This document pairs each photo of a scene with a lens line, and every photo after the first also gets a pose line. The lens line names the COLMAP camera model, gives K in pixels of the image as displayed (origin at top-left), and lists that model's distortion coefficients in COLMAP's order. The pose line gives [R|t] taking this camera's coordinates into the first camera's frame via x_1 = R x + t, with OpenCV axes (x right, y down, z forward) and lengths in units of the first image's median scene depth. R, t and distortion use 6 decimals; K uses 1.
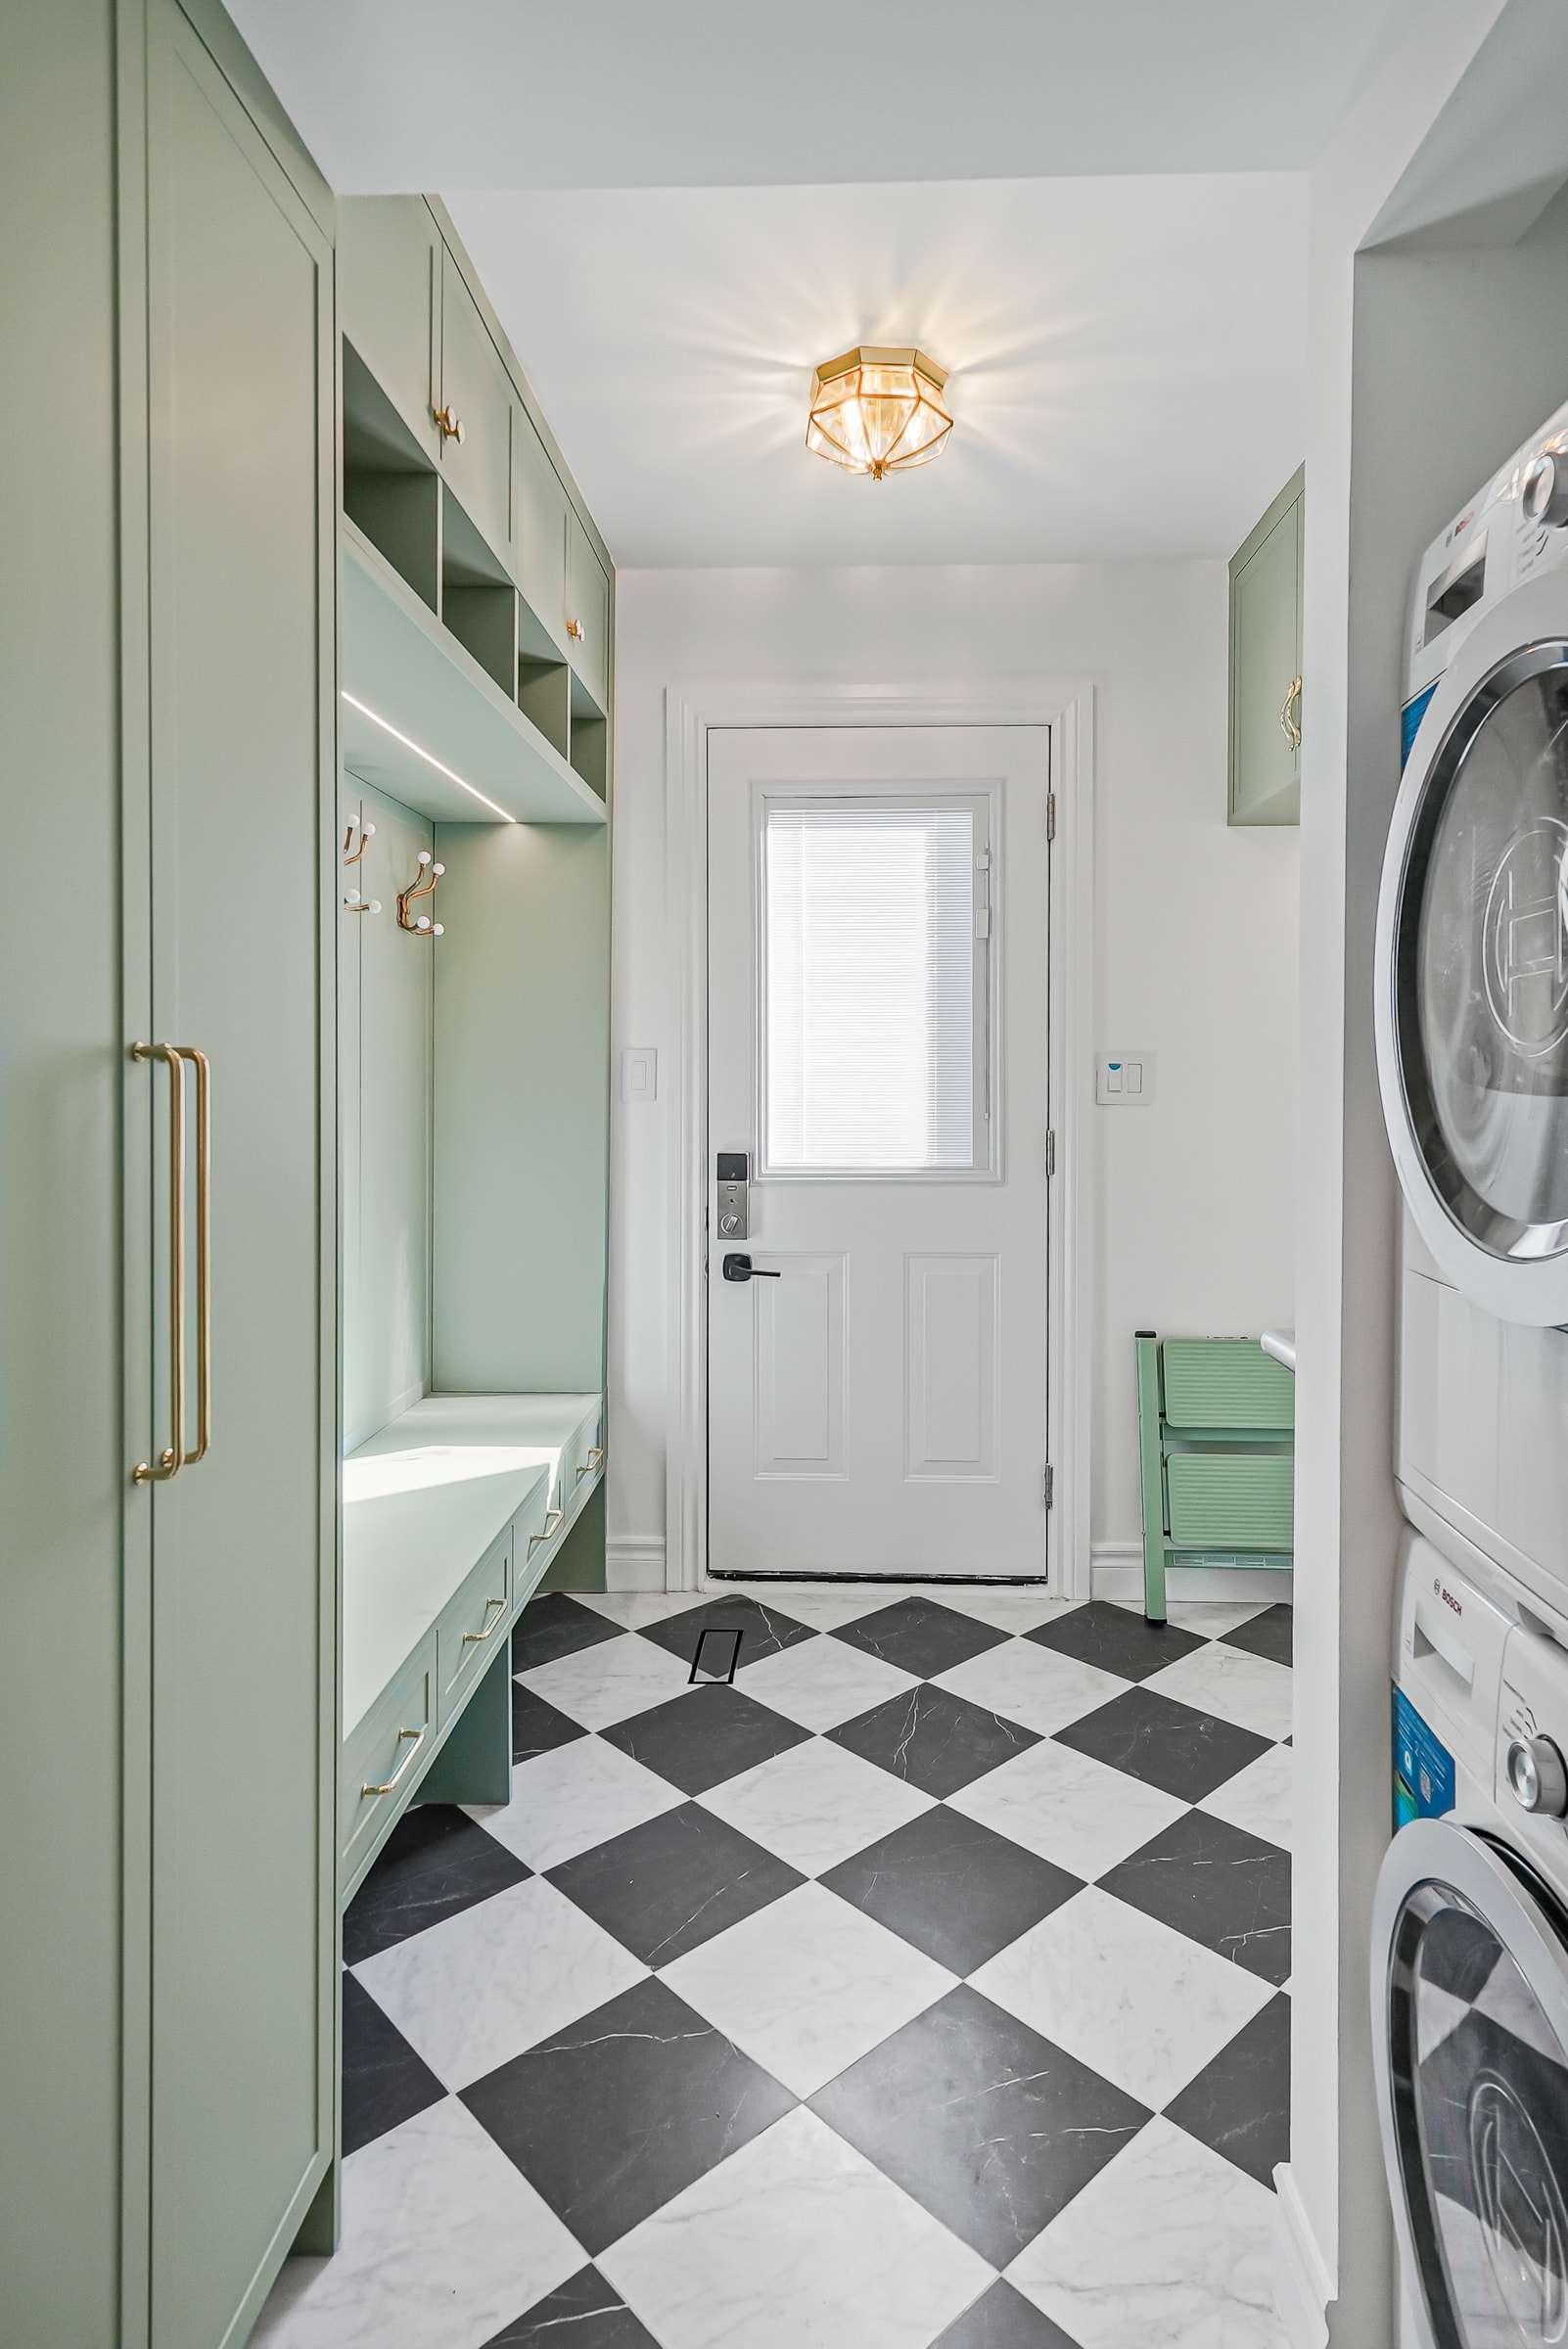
lens RADIAL K [[1293.1, 0, 801.8], [0, 1293.1, 1096.4], [0, 0, 1]] dist [0.015907, -0.002060]
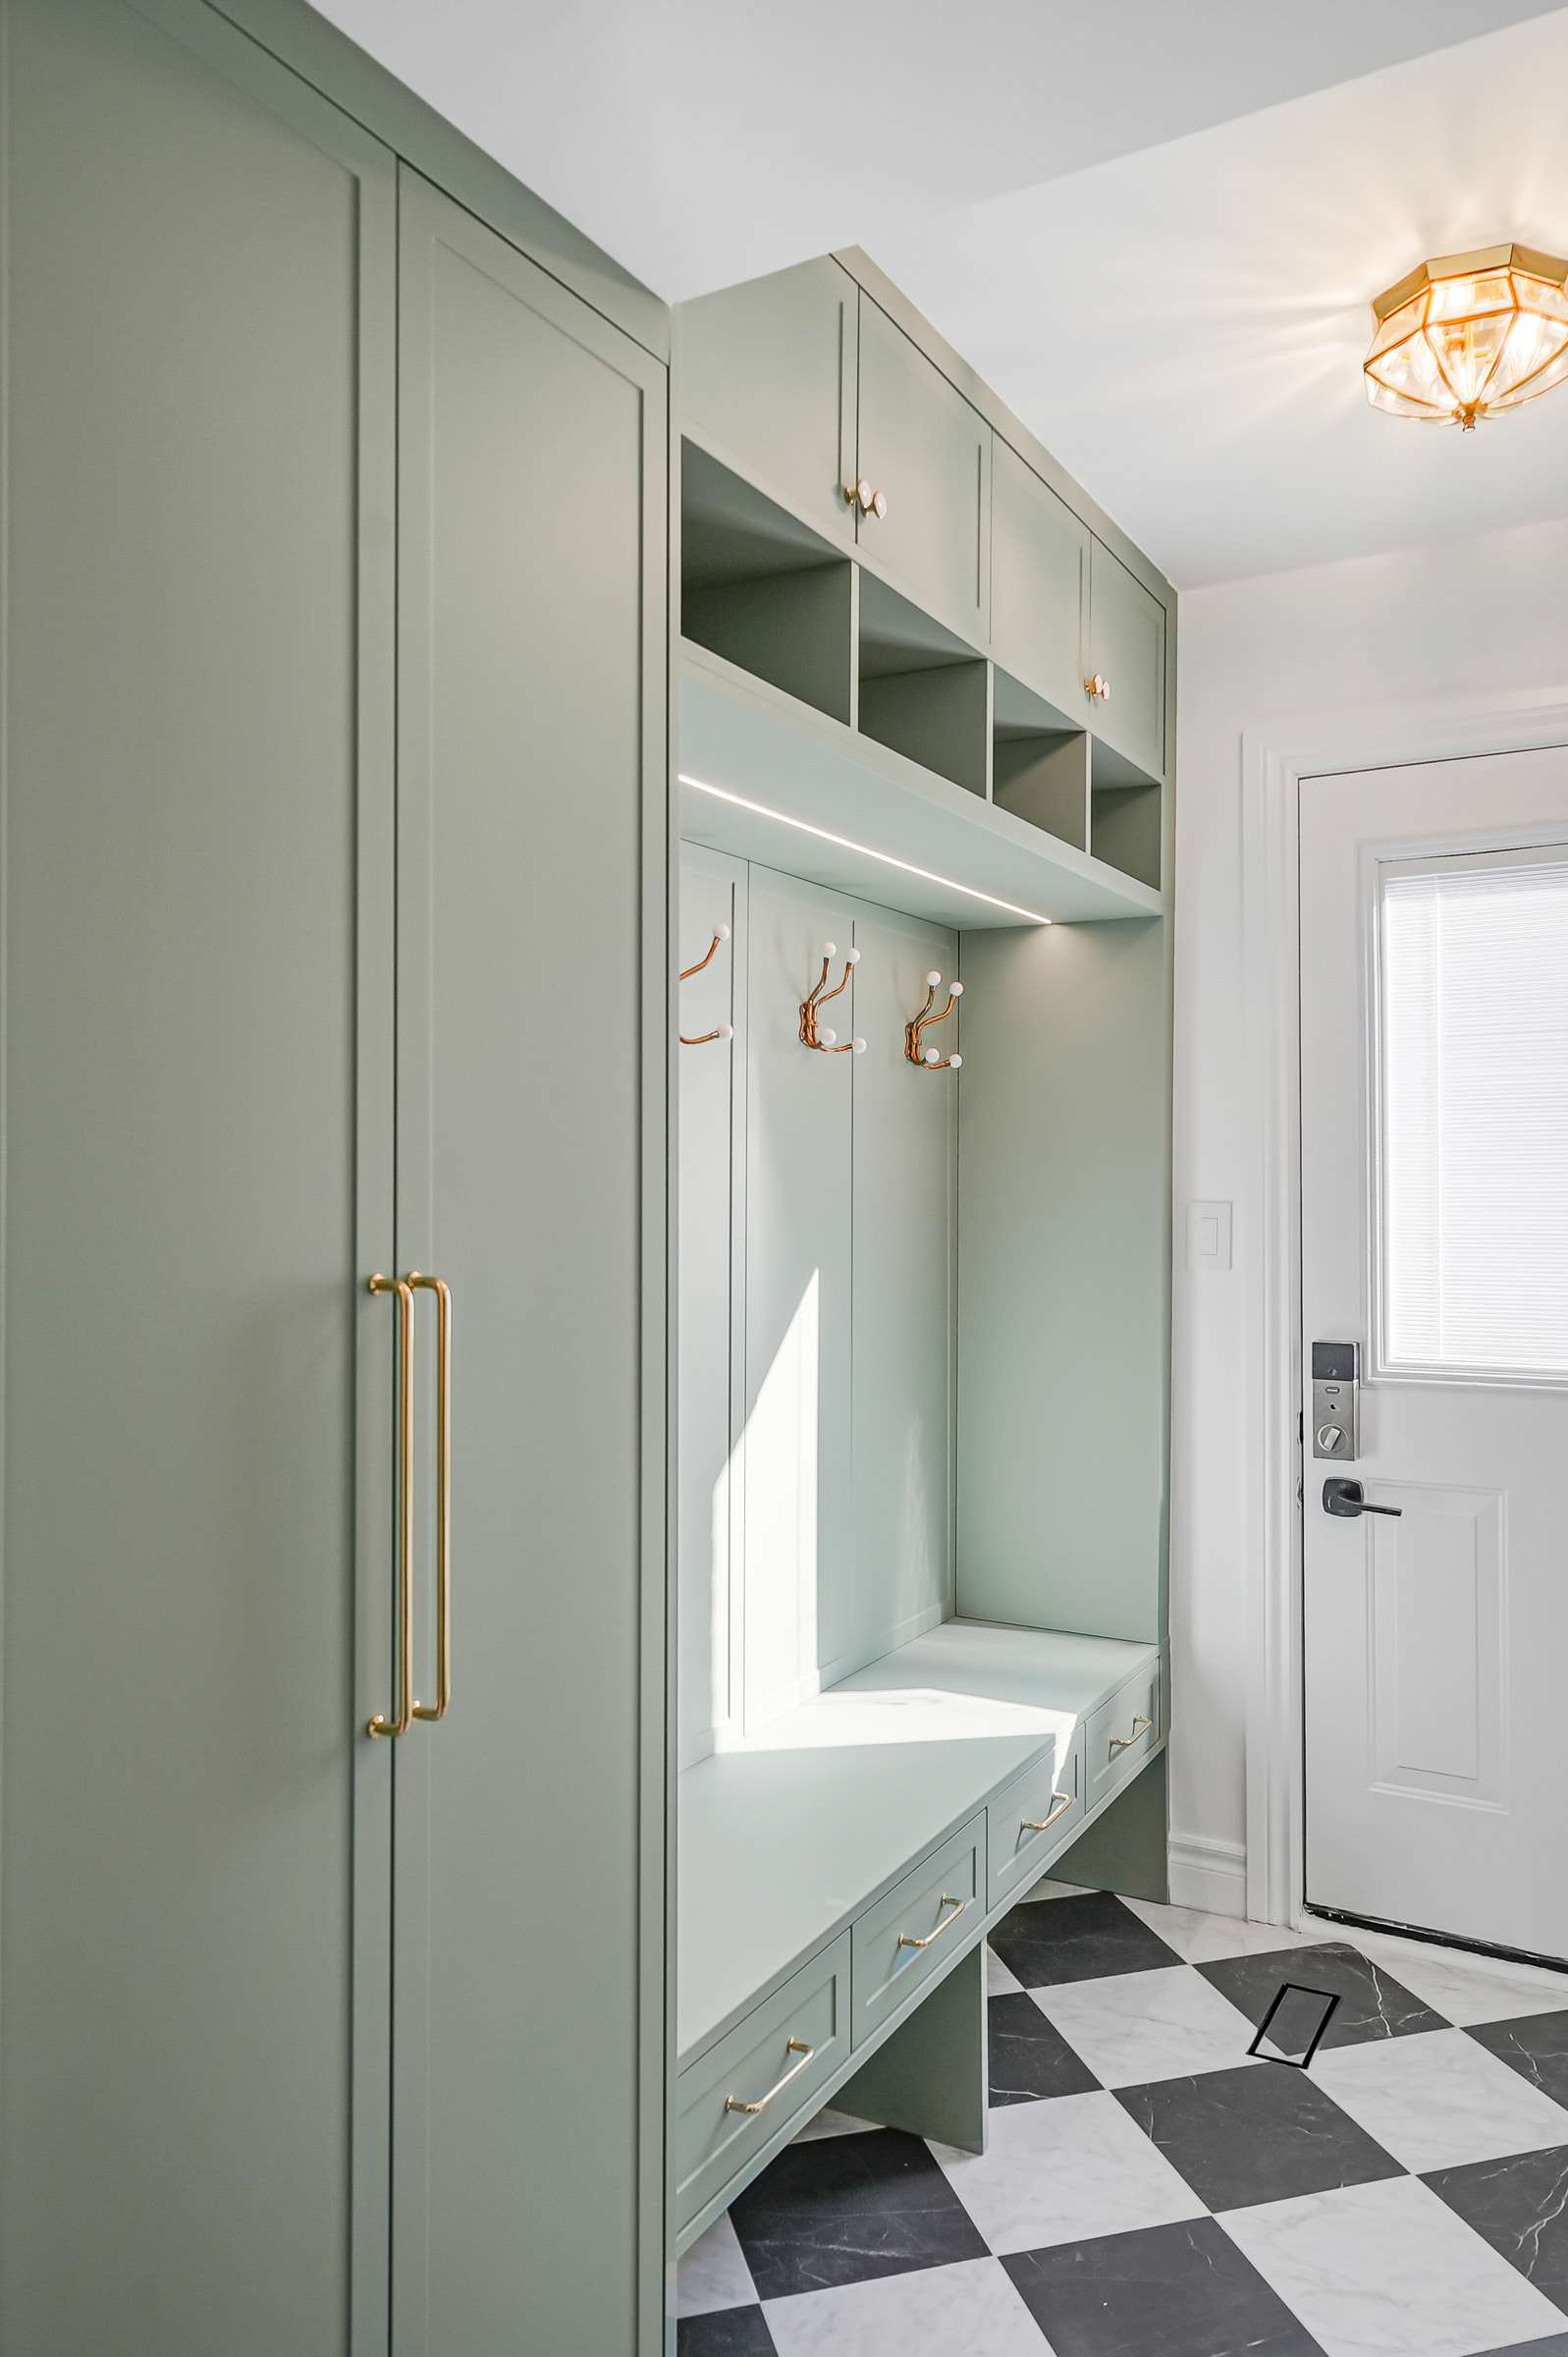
lens RADIAL K [[1623.5, 0, 784.0], [0, 1623.5, 1178.5], [0, 0, 1]] dist [0.007978, 0.002347]
pose [[0.884720, -0.005758, -0.466088, 0.115642], [-0.004925, 0.999752, -0.021699, -0.032293], [0.466097, 0.021493, 0.884472, 0.028026]]
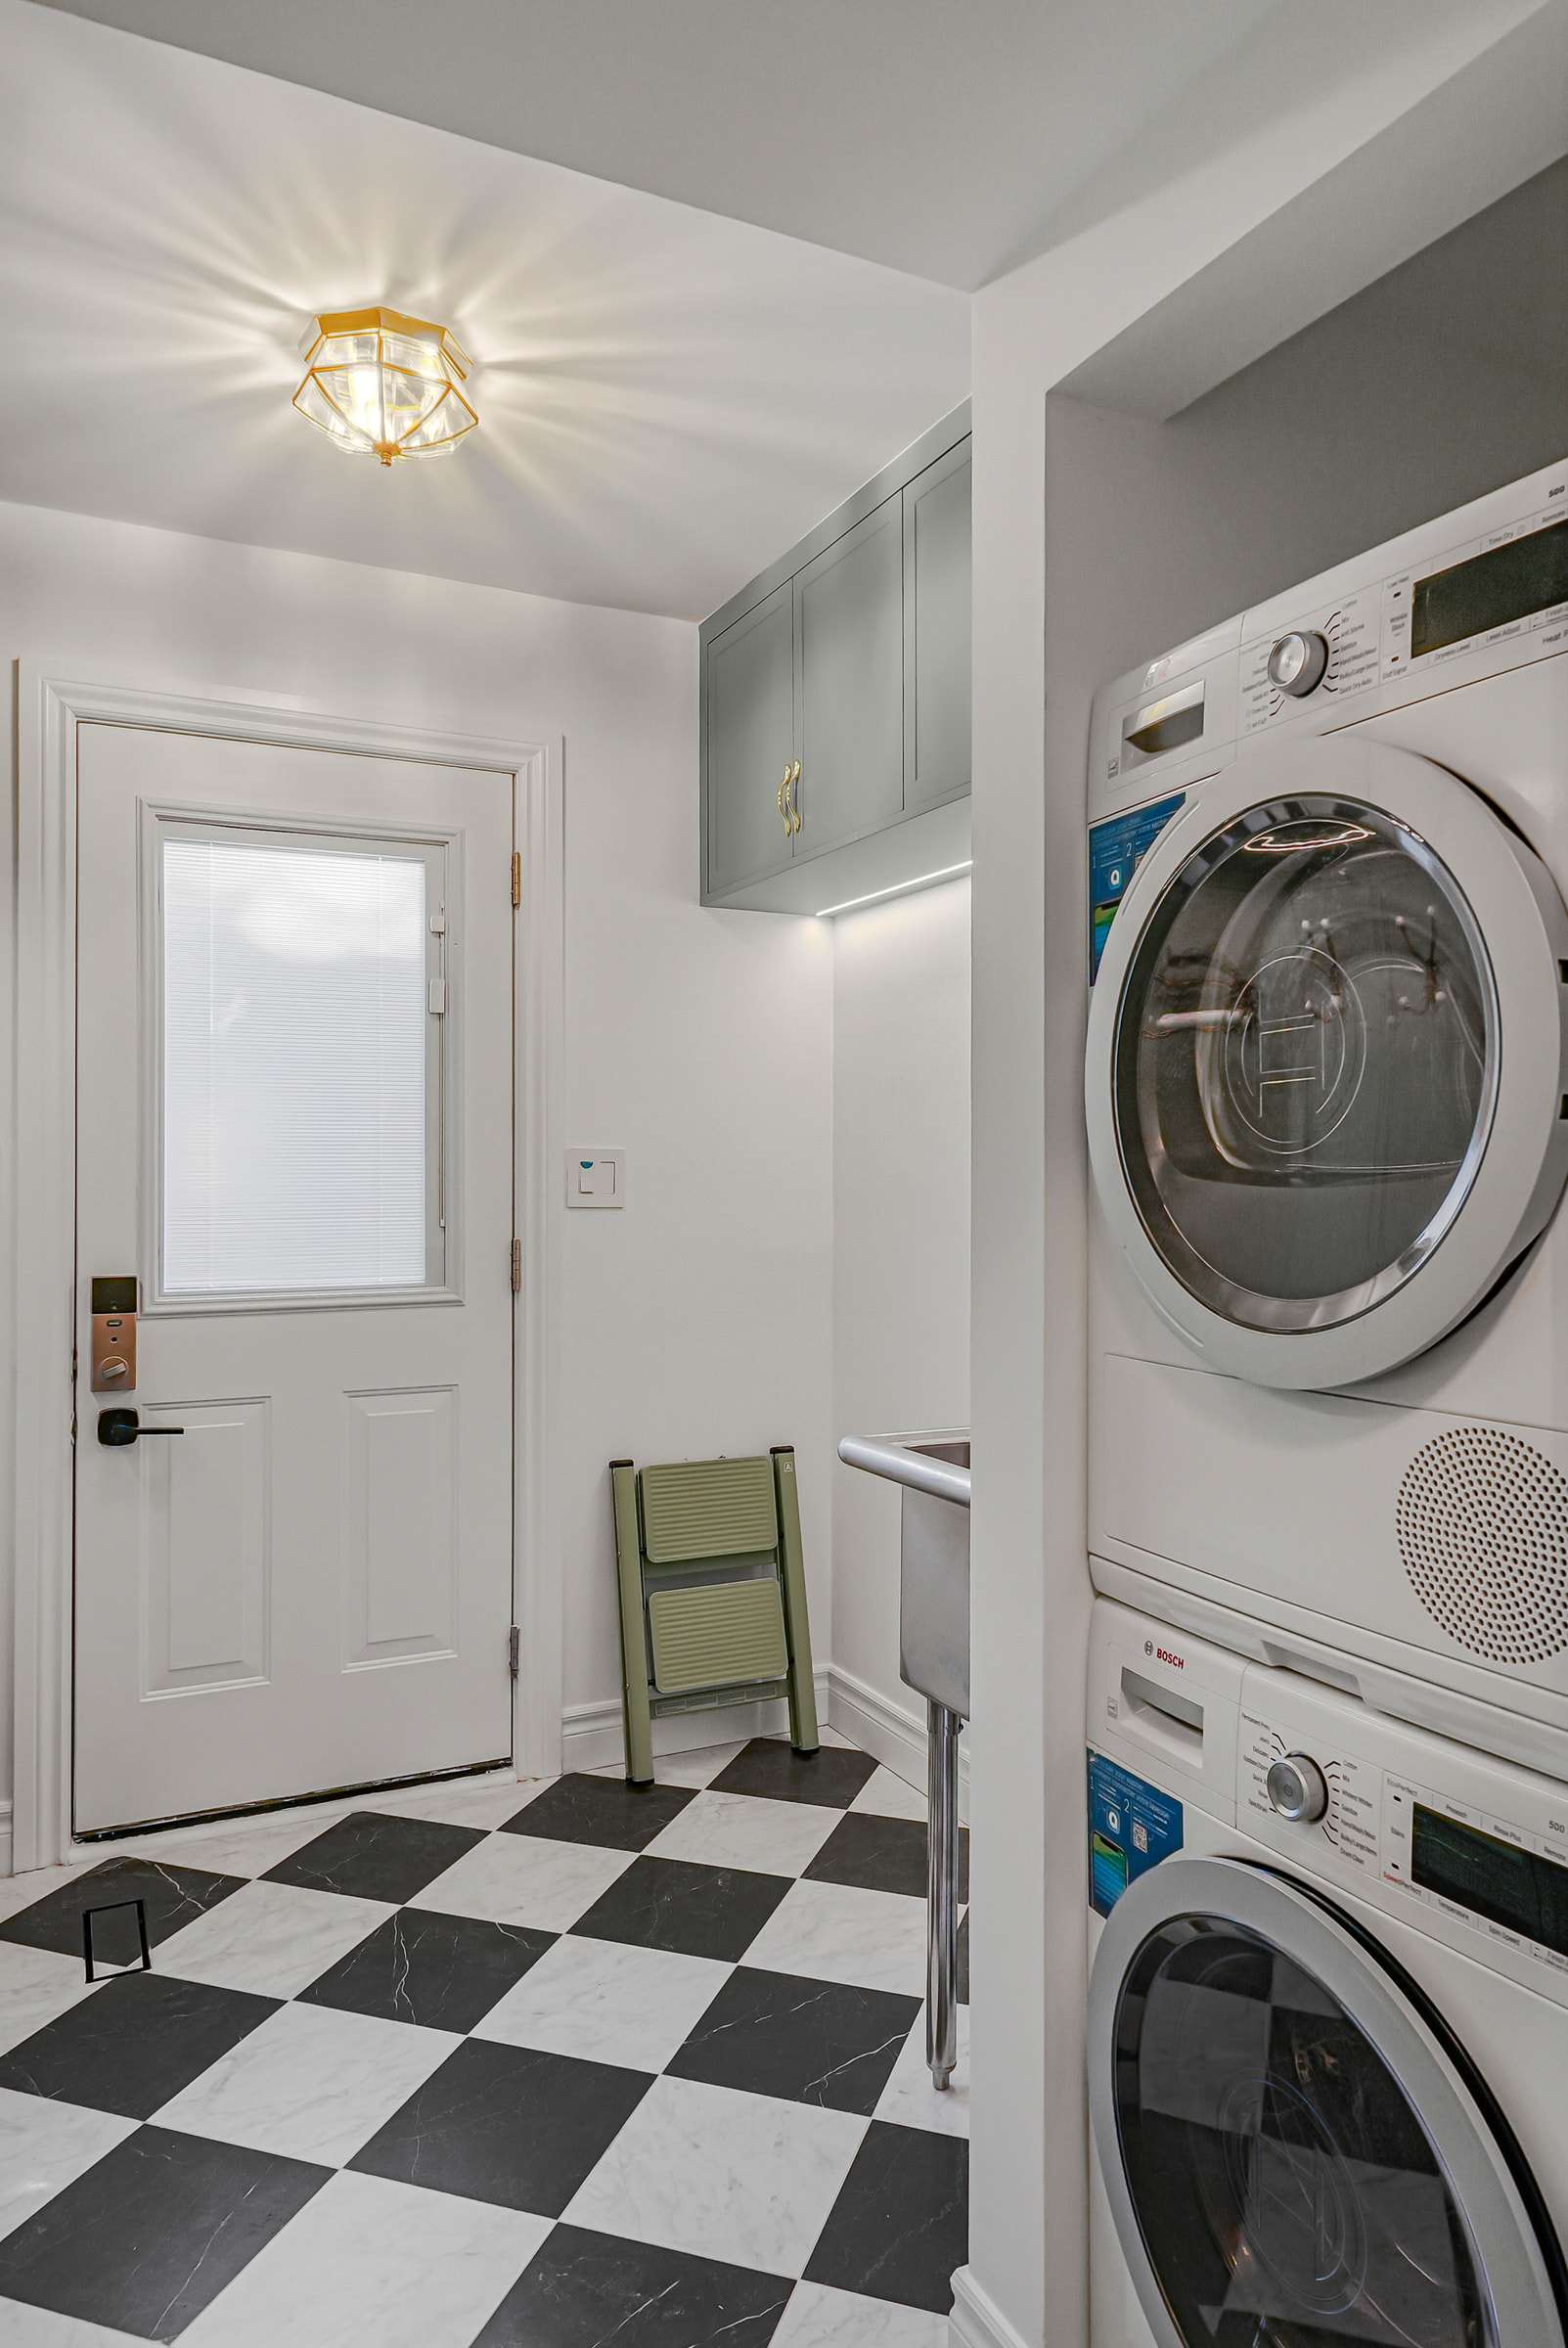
lens RADIAL K [[1525.6, 0, 807.2], [0, 1525.6, 1167.6], [0, 0, 1]] dist [0.002229, 0.000529]
pose [[0.874803, 0.001085, 0.484478, -0.148448], [0.010021, 0.999743, -0.020335, 0.001765], [-0.484375, 0.022644, 0.874567, 0.011535]]
